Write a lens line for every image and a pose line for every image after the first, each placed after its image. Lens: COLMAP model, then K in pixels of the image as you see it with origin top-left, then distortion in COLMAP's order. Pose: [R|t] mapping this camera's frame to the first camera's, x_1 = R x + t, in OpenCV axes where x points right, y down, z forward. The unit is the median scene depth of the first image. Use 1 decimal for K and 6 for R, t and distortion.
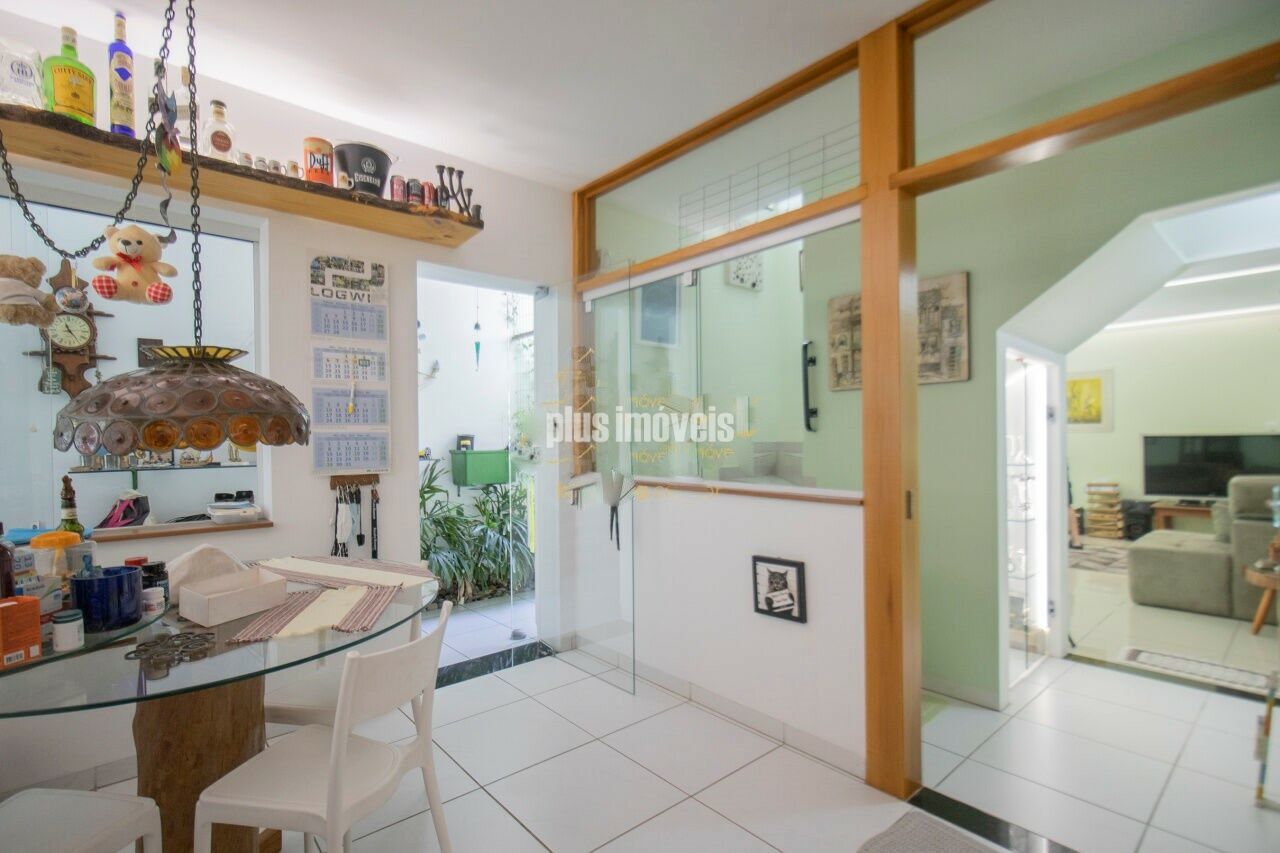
lens RADIAL K [[619.2, 0, 621.7], [0, 619.2, 436.6], [0, 0, 1]] dist [0.013296, -0.000624]
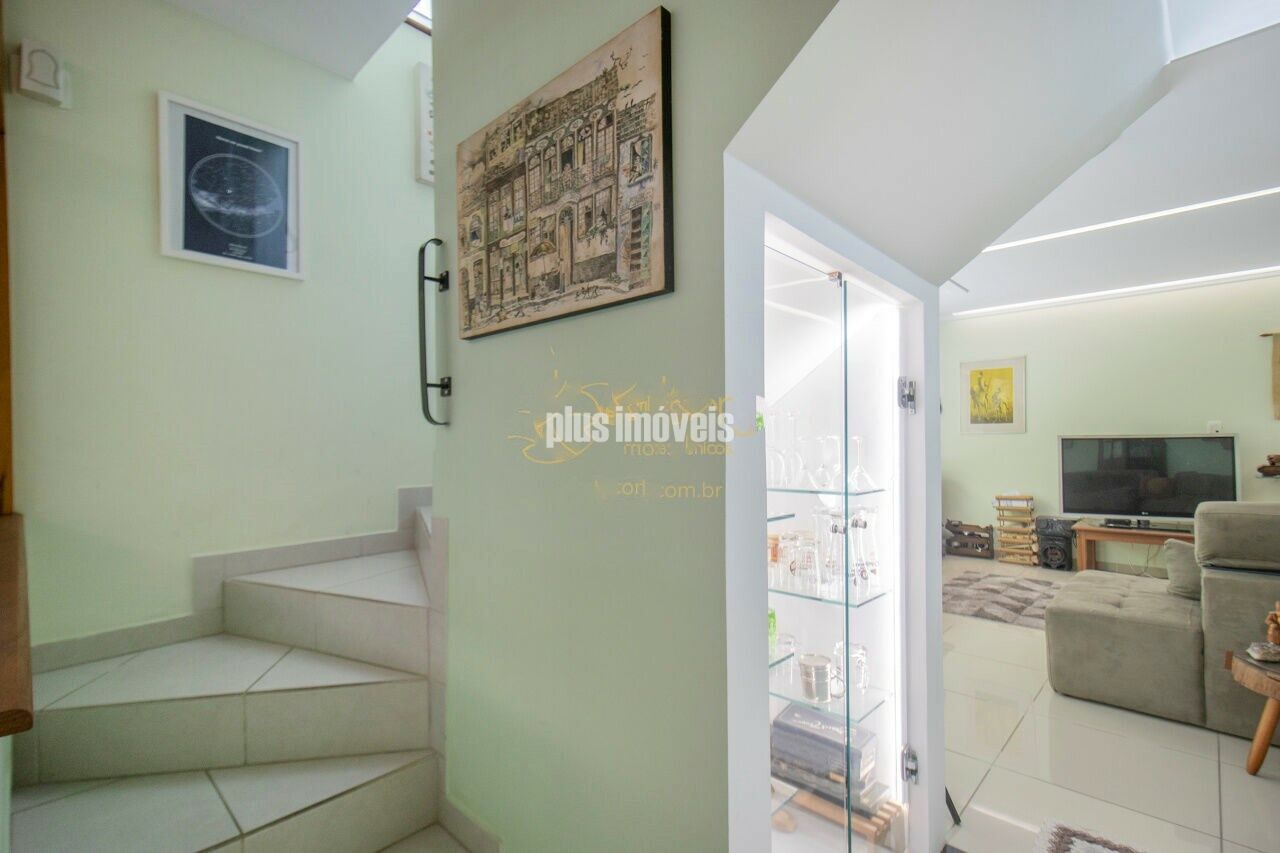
lens RADIAL K [[619.2, 0, 613.6], [0, 619.2, 430.4], [0, 0, 1]] dist [0.013296, -0.000624]
pose [[0.996846, 0.004052, 0.079255, 0.421689], [-0.003047, 0.999913, -0.012803, 0.001781], [-0.079300, 0.012521, 0.996772, 0.526802]]
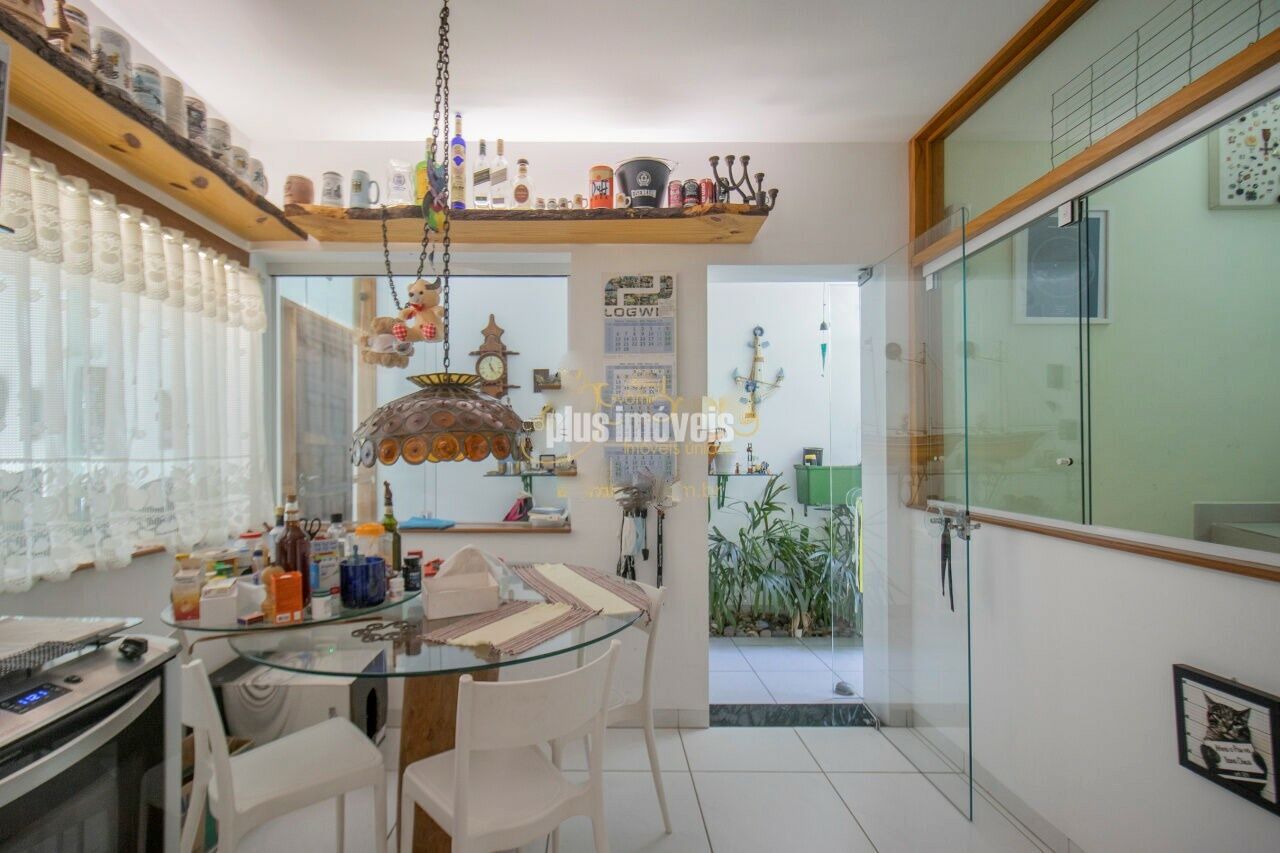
lens RADIAL K [[619.2, 0, 625.8], [0, 619.2, 437.5], [0, 0, 1]] dist [0.013296, -0.000624]
pose [[0.754526, -0.003543, -0.656261, 0.192297], [-0.006059, 0.999905, -0.012365, -0.008260], [0.656242, 0.013306, 0.754433, 0.204083]]
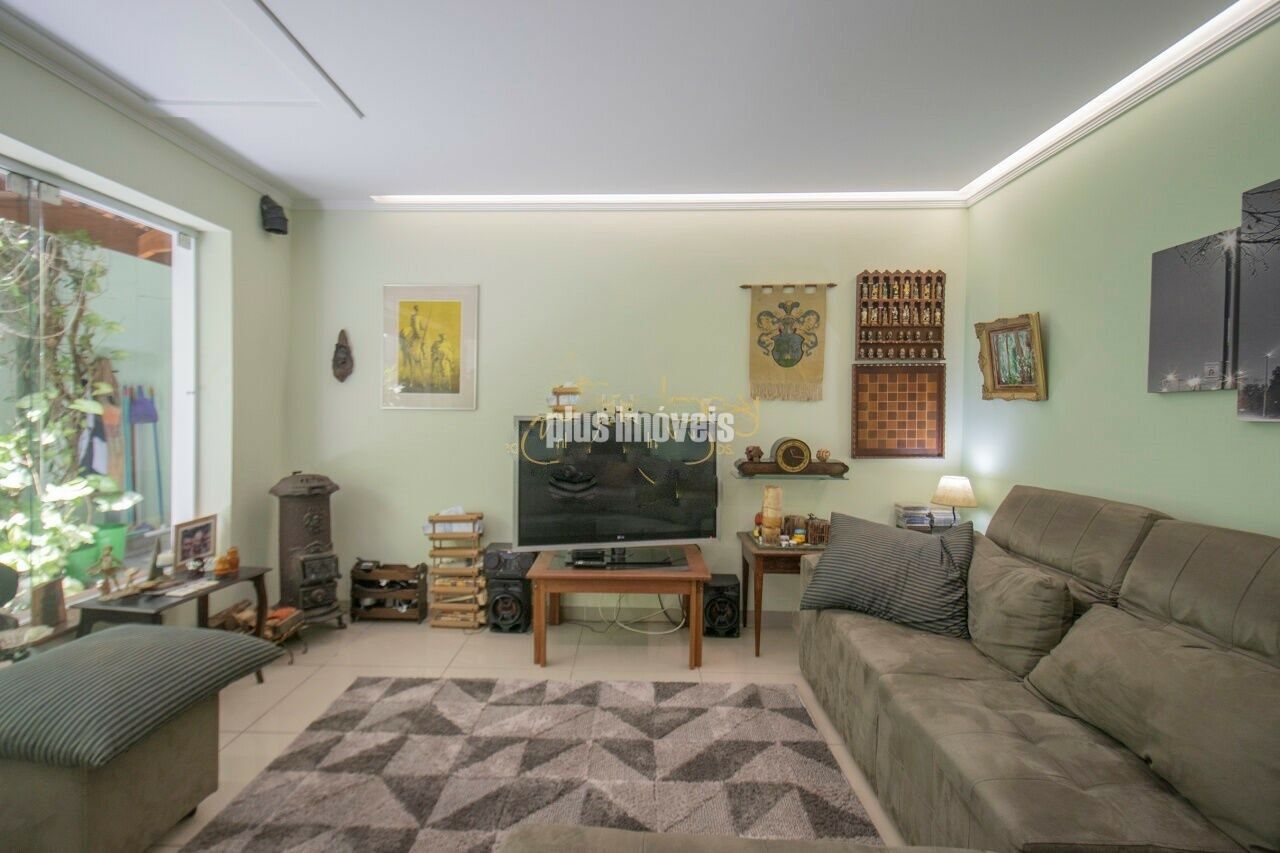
lens RADIAL K [[619.2, 0, 635.6], [0, 619.2, 436.9], [0, 0, 1]] dist [0.013296, -0.000624]
pose [[0.666847, -0.007269, 0.745159, 1.136041], [-0.022042, 0.999322, 0.029474, -0.008934], [-0.744869, -0.036079, 0.666235, 1.297064]]
